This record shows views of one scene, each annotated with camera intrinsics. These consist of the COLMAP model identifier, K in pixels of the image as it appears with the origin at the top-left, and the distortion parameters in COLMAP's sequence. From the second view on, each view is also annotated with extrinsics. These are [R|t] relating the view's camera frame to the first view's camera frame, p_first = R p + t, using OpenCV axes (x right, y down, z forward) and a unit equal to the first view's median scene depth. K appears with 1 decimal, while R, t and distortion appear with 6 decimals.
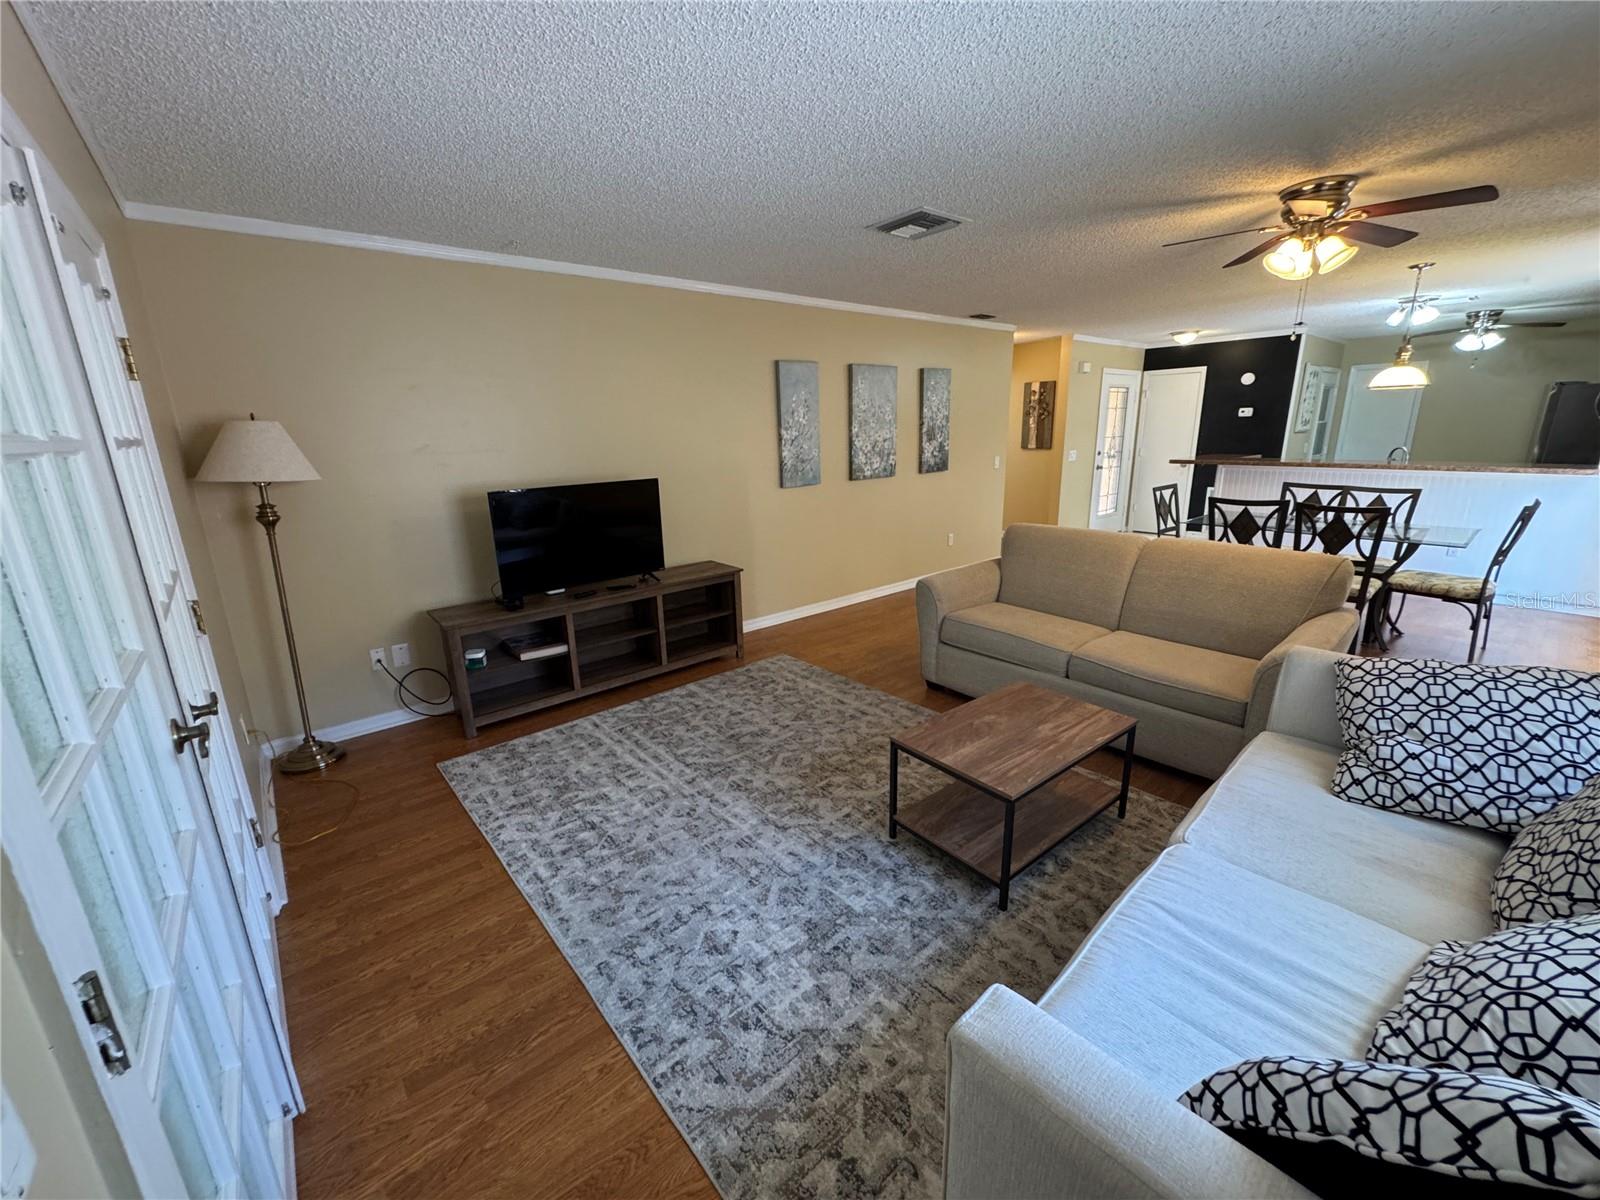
lens RADIAL K [[640.4, 0, 800.8], [0, 640.4, 595.6], [0, 0, 1]] dist [-0.002870, 0.000127]
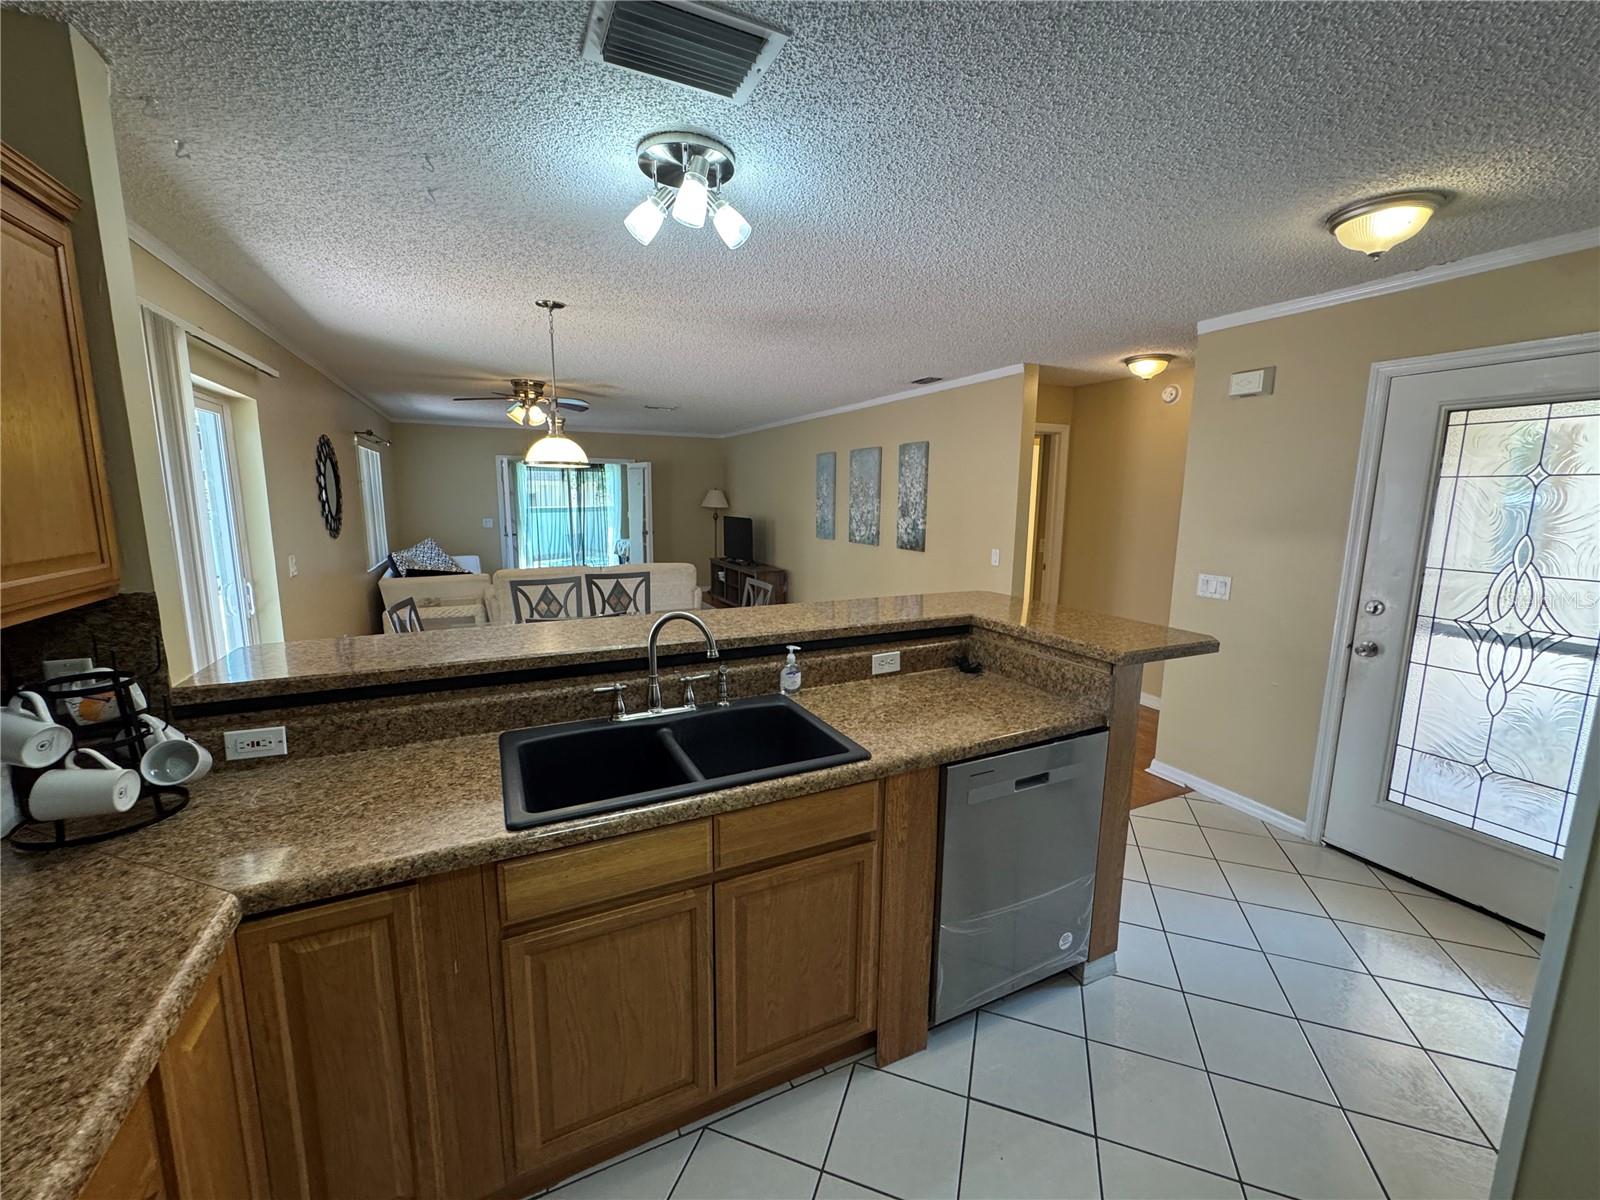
lens RADIAL K [[640.4, 0, 800.8], [0, 640.4, 595.6], [0, 0, 1]] dist [-0.002870, 0.000127]
pose [[-0.244342, 0.171811, -0.954347, 1.811569], [-0.255197, 0.938091, 0.234222, -0.484617], [0.935506, 0.300777, -0.185370, 1.633072]]
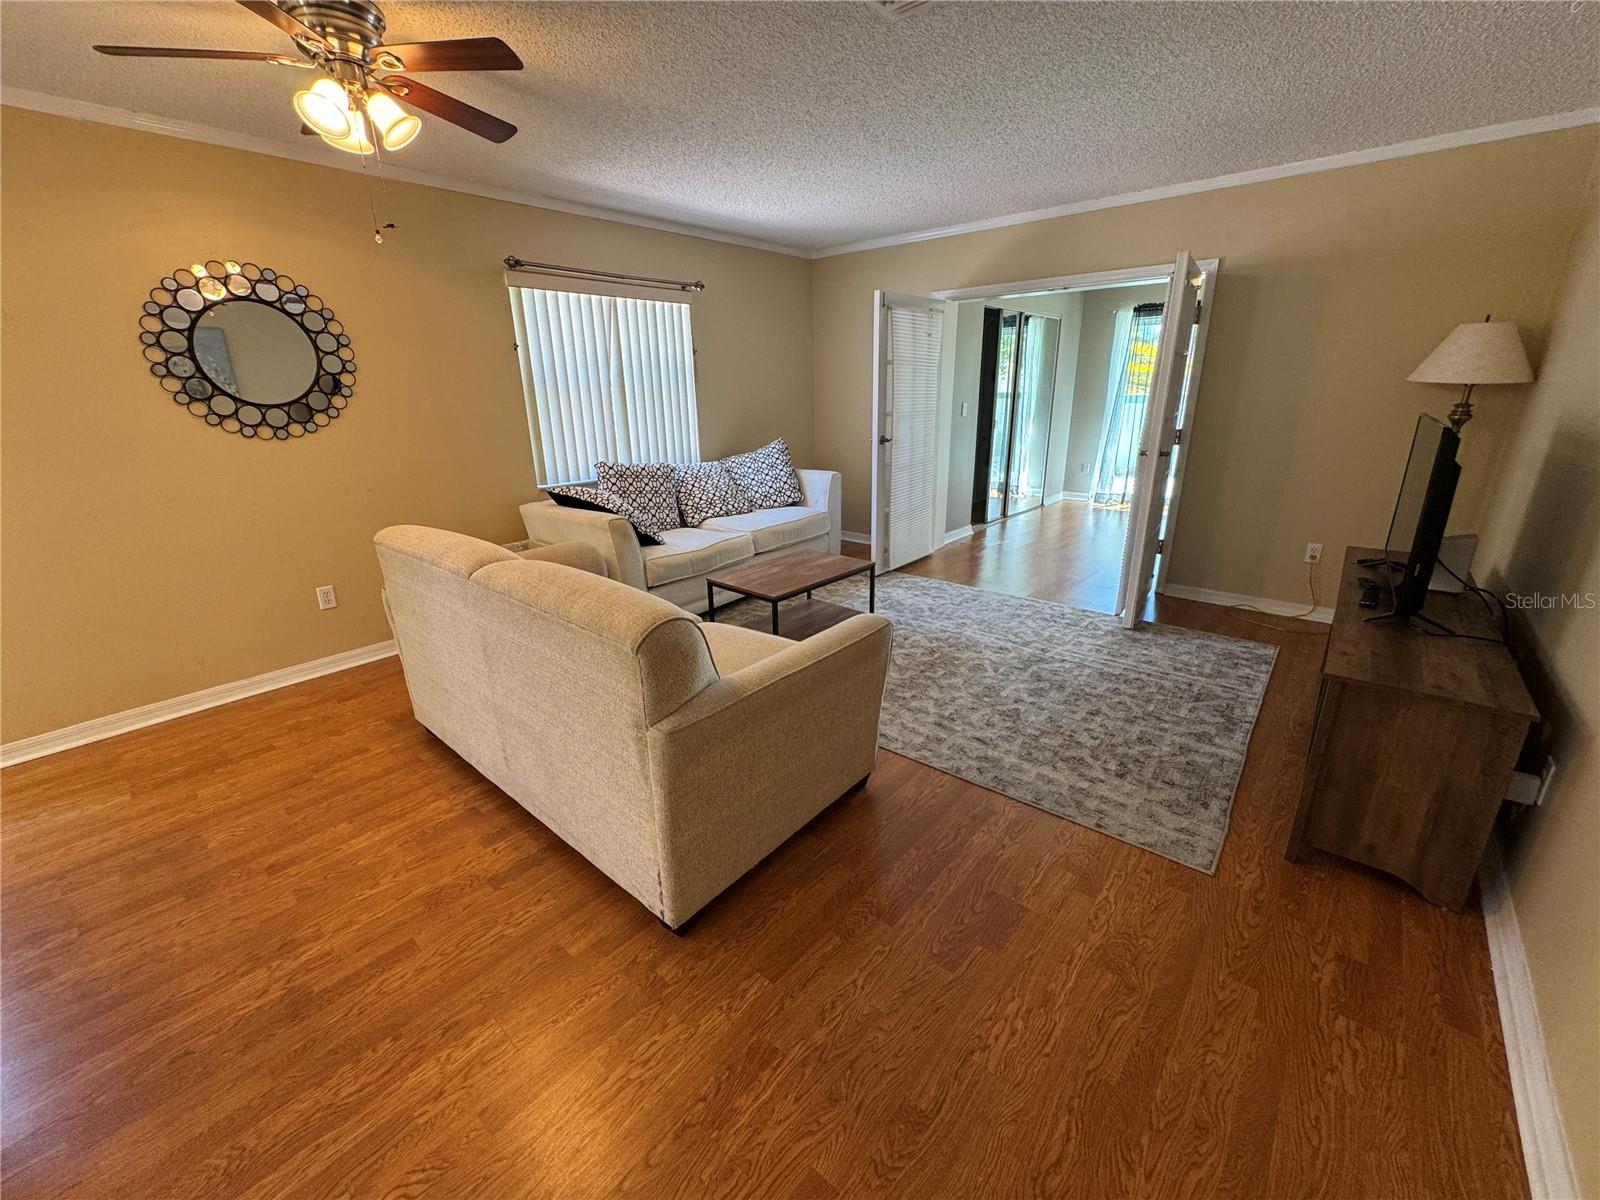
lens RADIAL K [[640.4, 0, 800.8], [0, 640.4, 595.6], [0, 0, 1]] dist [-0.002870, 0.000127]
pose [[-0.986528, 0.090200, -0.136477, 0.322563], [0.000680, 0.836510, 0.547952, -0.338791], [0.163590, 0.540477, -0.825302, 1.380314]]
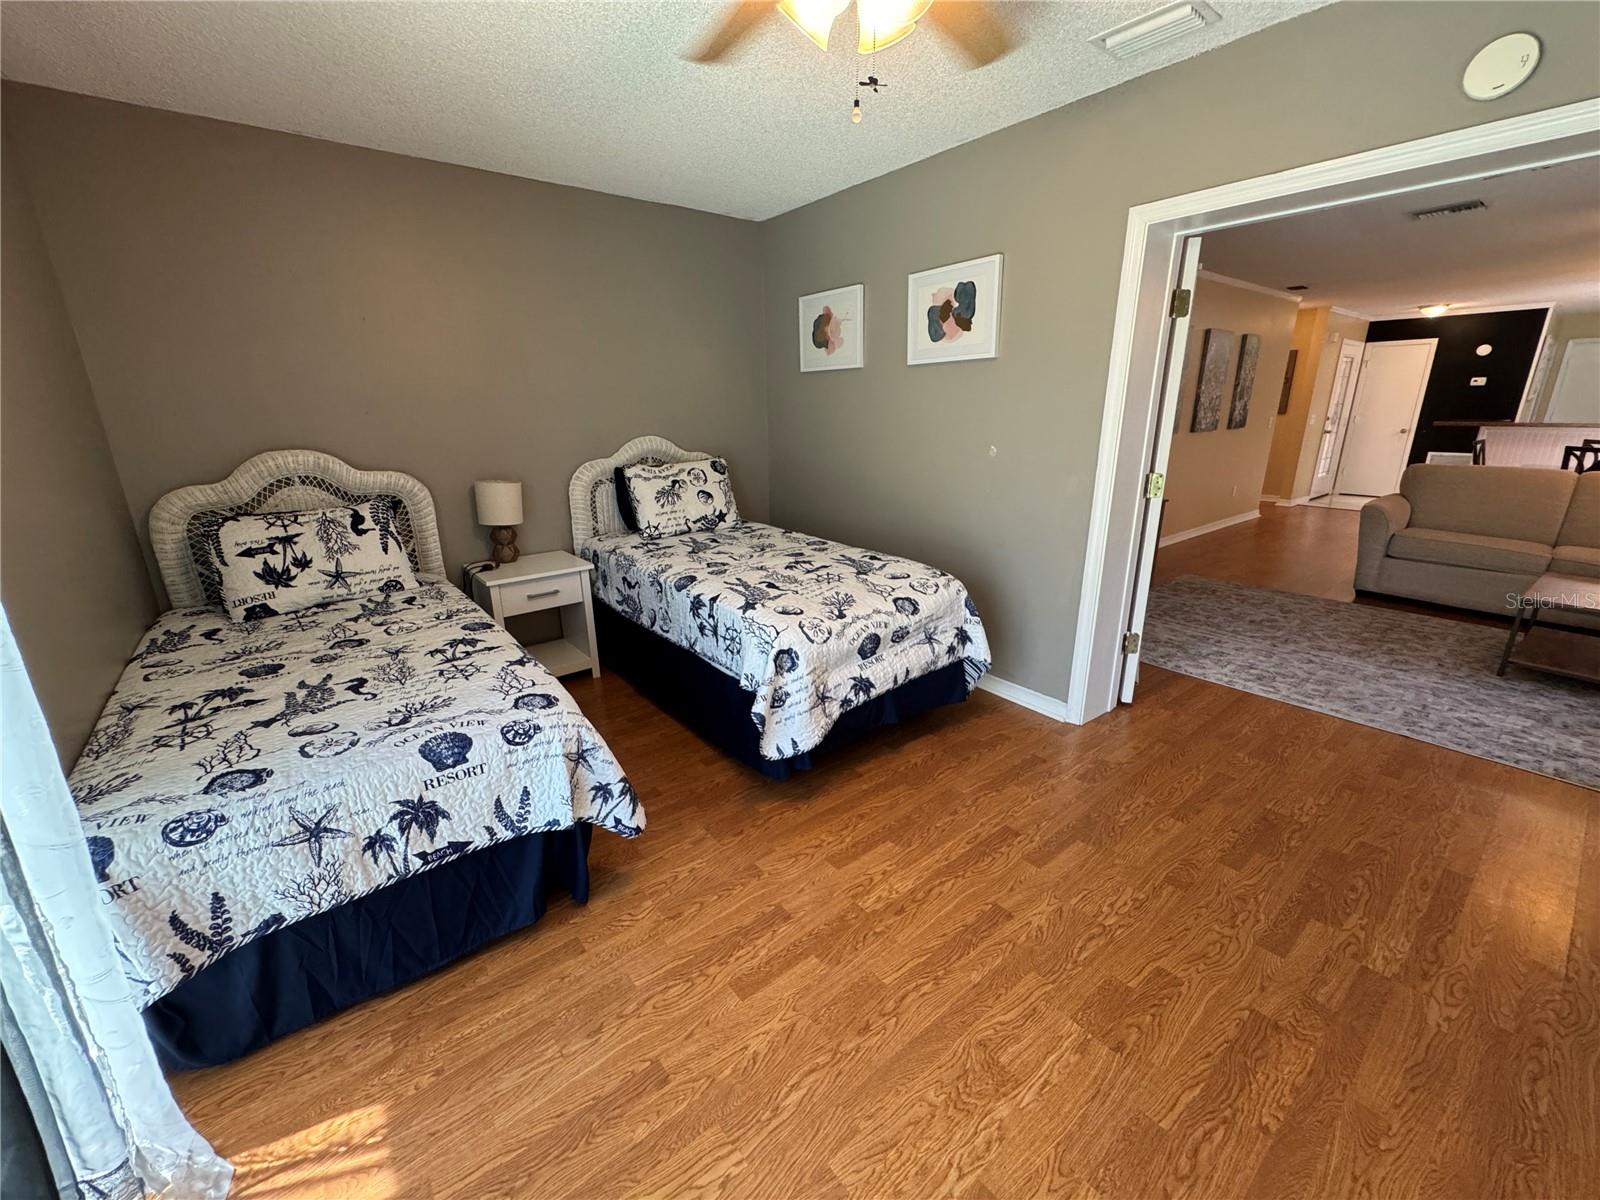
lens RADIAL K [[640.4, 0, 800.8], [0, 640.4, 595.6], [0, 0, 1]] dist [-0.002870, 0.000127]
pose [[0.999432, 0.022451, -0.025137, -0.814058], [-0.021577, 0.999170, 0.034543, 0.121971], [0.025892, -0.033981, 0.999087, -0.234624]]
